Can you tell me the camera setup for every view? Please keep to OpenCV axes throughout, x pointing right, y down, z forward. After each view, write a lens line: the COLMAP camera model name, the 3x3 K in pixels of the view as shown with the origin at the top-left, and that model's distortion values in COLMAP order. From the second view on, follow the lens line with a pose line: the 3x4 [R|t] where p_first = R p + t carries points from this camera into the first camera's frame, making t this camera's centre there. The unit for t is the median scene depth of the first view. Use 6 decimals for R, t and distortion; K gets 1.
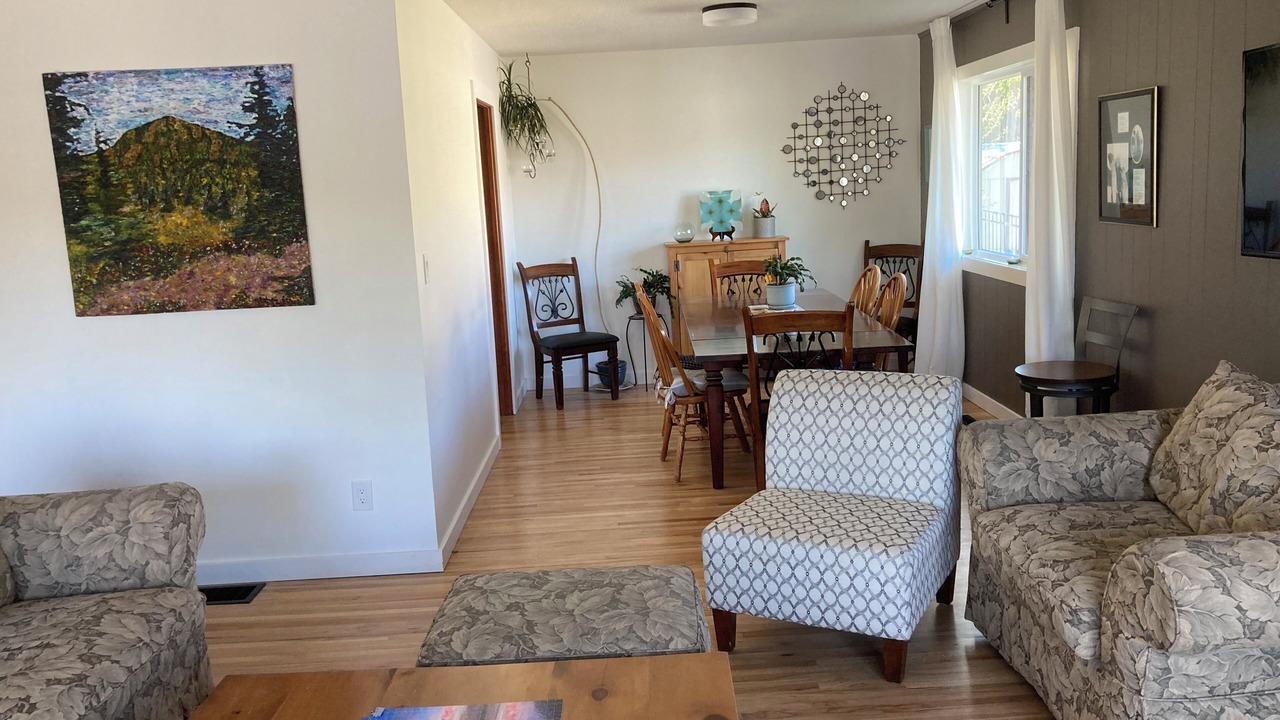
lens RADIAL K [[1042.7, 0, 640.0], [0, 1042.7, 360.0], [0, 0, 1]] dist [0.056763, -0.084580]
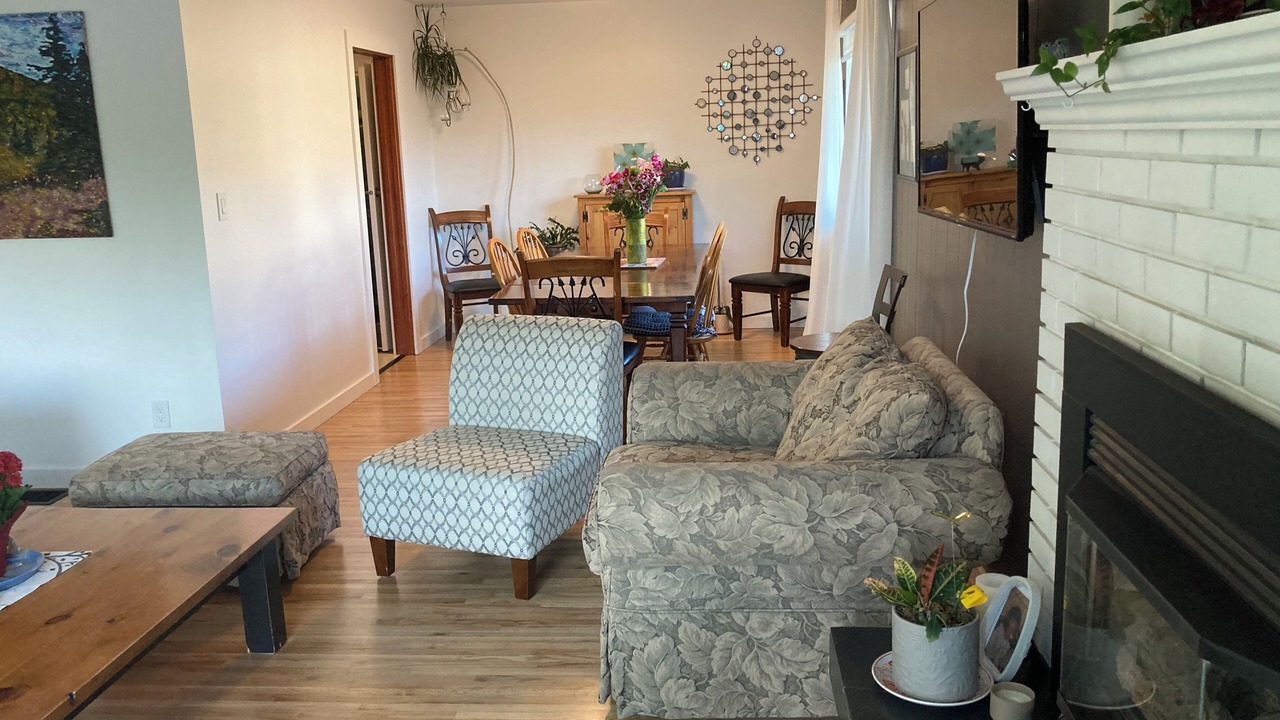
lens RADIAL K [[1075.5, 0, 725.0], [0, 1075.5, 355.6], [0, 0, 1]] dist [0.111787, -0.097448]
pose [[0.993279, 0.038116, -0.109288, 0.454337], [-0.034766, 0.998870, 0.032397, 0.011087], [0.110399, -0.028380, 0.993482, -0.065410]]
